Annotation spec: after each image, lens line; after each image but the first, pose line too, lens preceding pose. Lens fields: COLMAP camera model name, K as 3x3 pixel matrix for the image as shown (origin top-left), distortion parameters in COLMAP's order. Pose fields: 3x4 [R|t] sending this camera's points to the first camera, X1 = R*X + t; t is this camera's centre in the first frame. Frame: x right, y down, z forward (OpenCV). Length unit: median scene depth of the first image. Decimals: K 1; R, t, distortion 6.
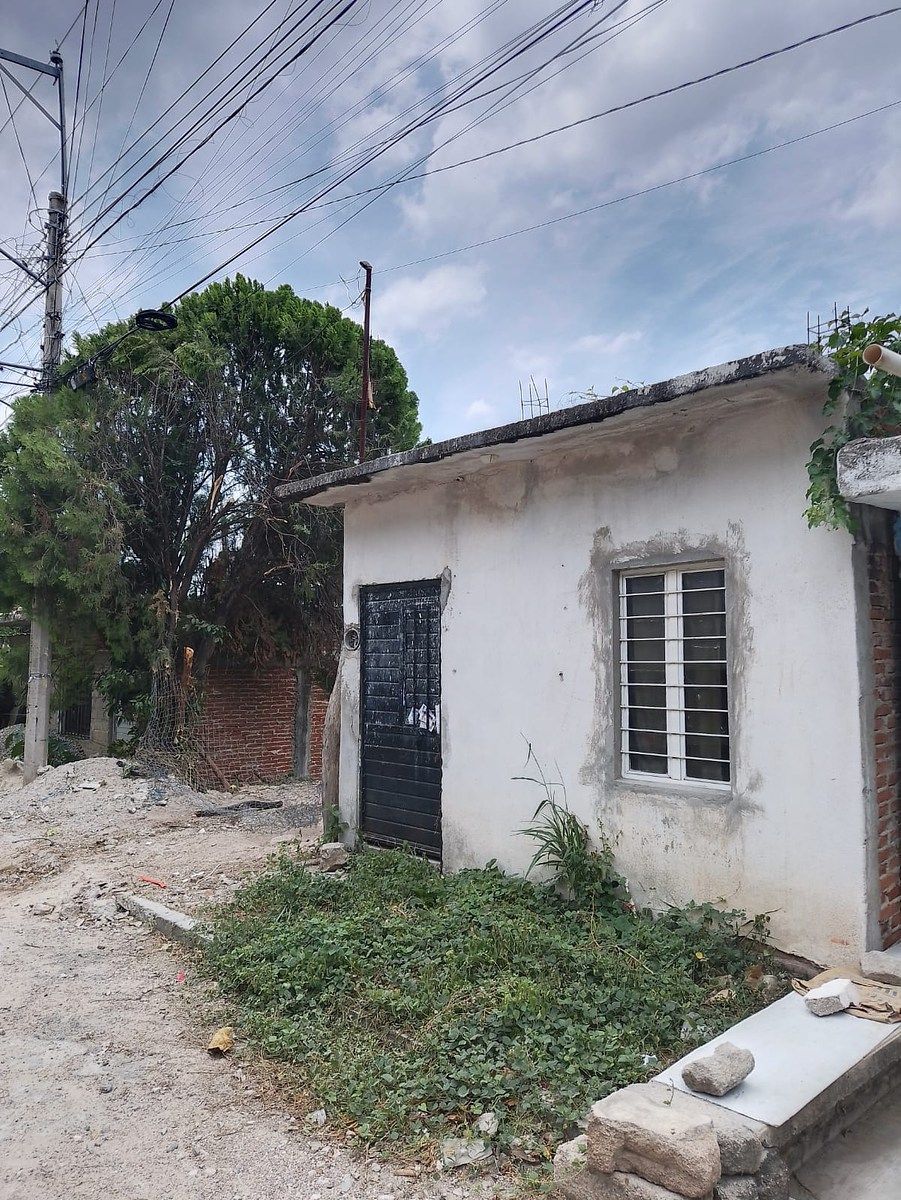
lens RADIAL K [[885.2, 0, 444.3], [0, 885.2, 597.3], [0, 0, 1]] dist [0.109620, -0.170961]
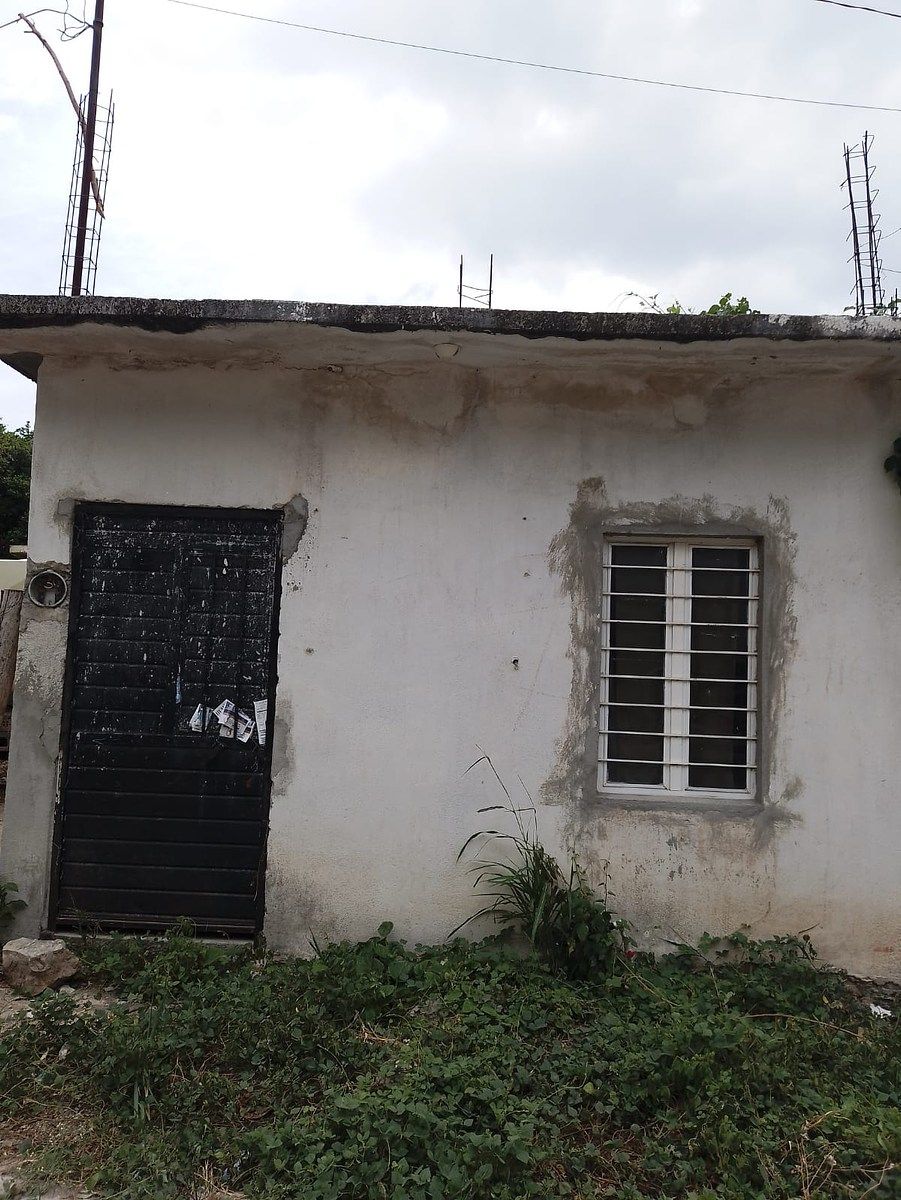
lens RADIAL K [[885.2, 0, 444.3], [0, 885.2, 597.3], [0, 0, 1]] dist [0.109620, -0.170961]
pose [[0.692673, 0.077617, 0.717063, -0.407236], [-0.091274, 0.995633, -0.019601, 0.047325], [-0.715453, -0.051873, 0.696732, 0.463773]]
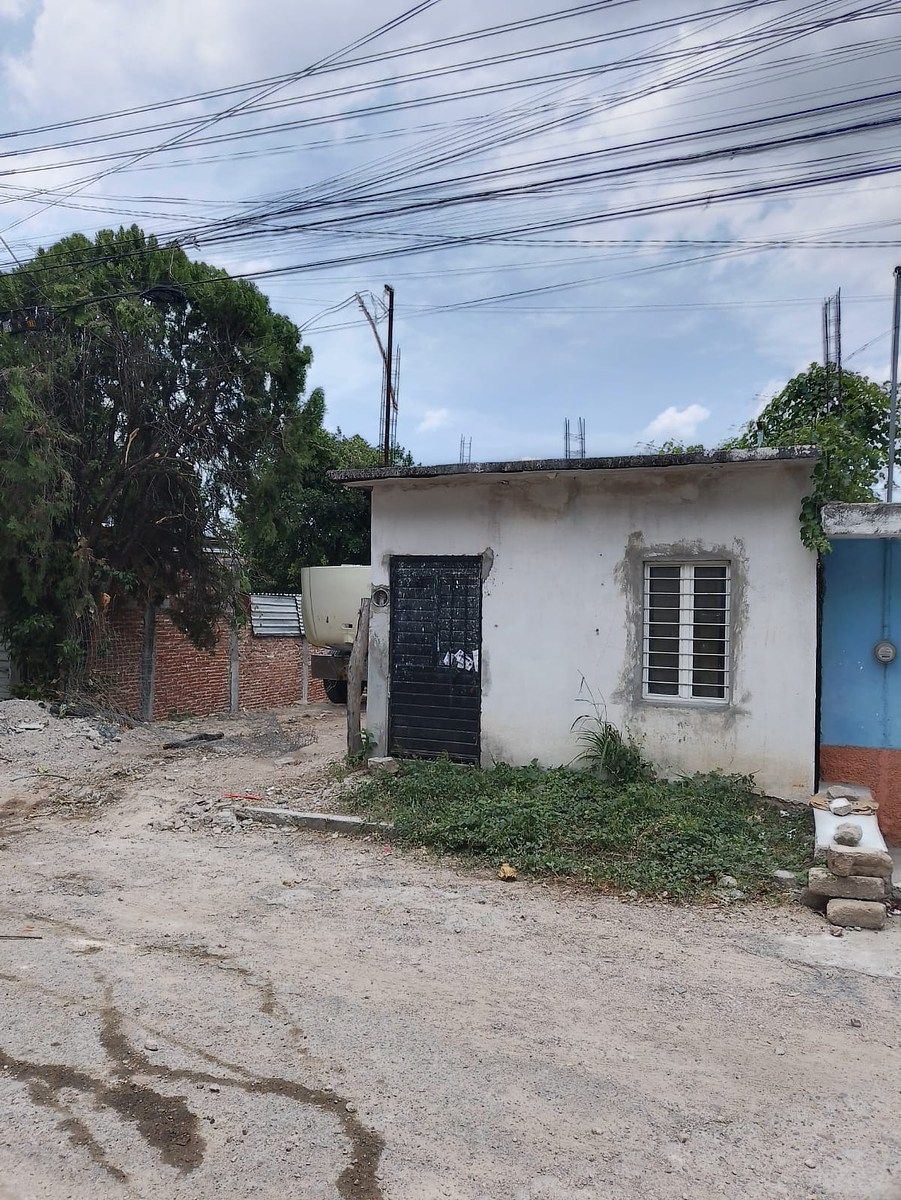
lens RADIAL K [[885.2, 0, 444.3], [0, 885.2, 597.3], [0, 0, 1]] dist [0.109620, -0.170961]
pose [[0.914989, 0.015766, 0.403171, -0.611575], [-0.045818, 0.996833, 0.065003, -0.044441], [-0.400869, -0.077949, 0.912813, -0.199808]]
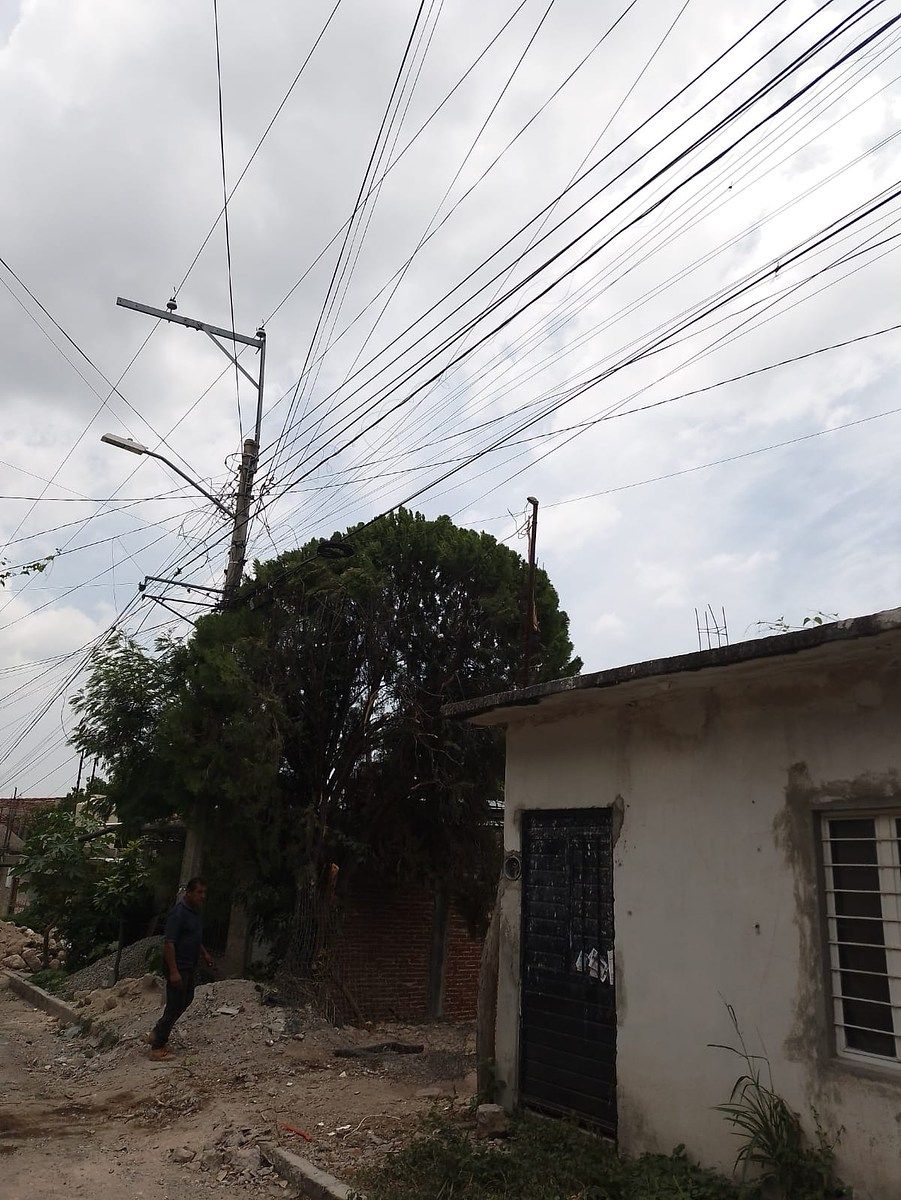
lens RADIAL K [[885.2, 0, 444.3], [0, 885.2, 597.3], [0, 0, 1]] dist [0.109620, -0.170961]
pose [[0.989793, 0.007781, -0.142300, -0.049683], [-0.040896, 0.972020, -0.231311, -0.012092], [0.136518, 0.234770, 0.962417, -0.002871]]
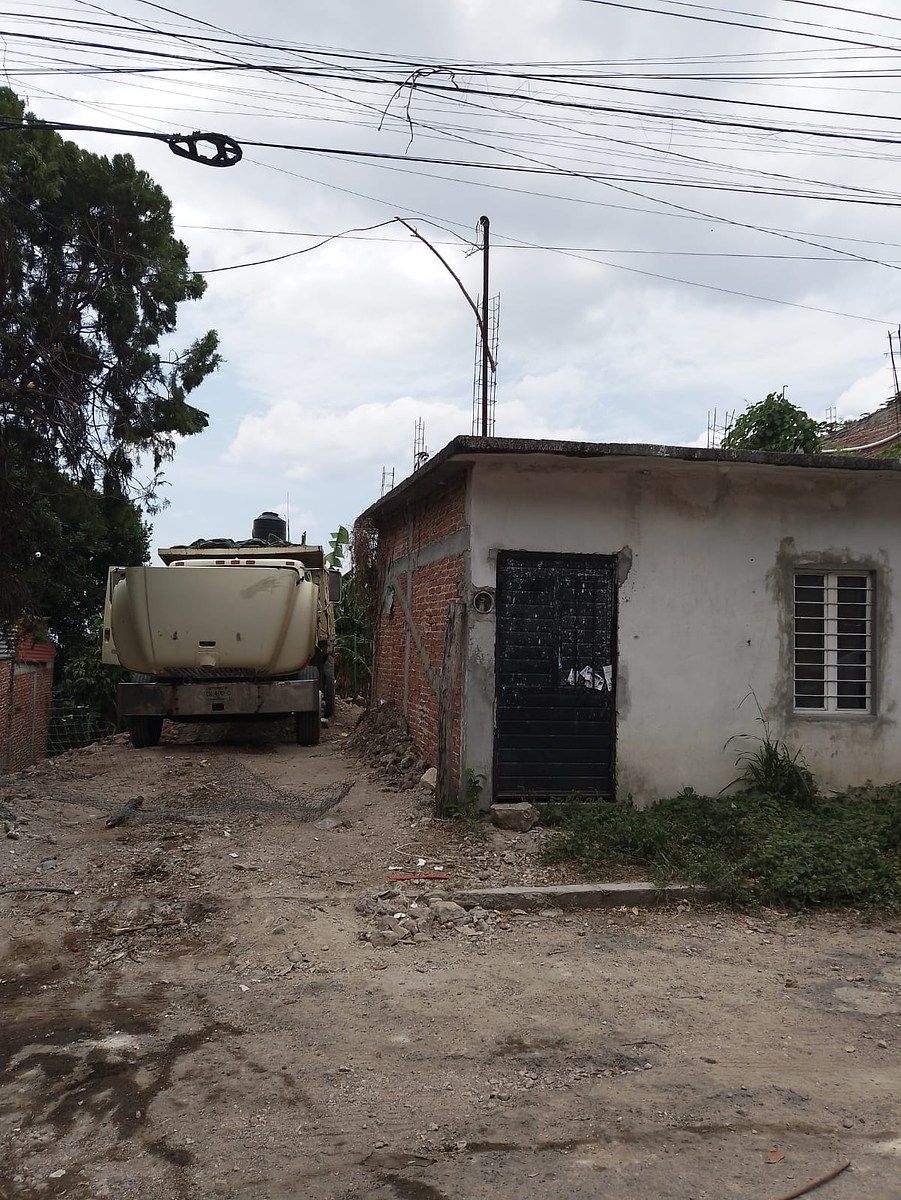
lens RADIAL K [[885.2, 0, 444.3], [0, 885.2, 597.3], [0, 0, 1]] dist [0.109620, -0.170961]
pose [[0.549677, 0.046999, 0.834054, -1.115372], [-0.083522, 0.996505, -0.001109, 0.054243], [-0.831191, -0.069052, 0.551682, 0.572898]]
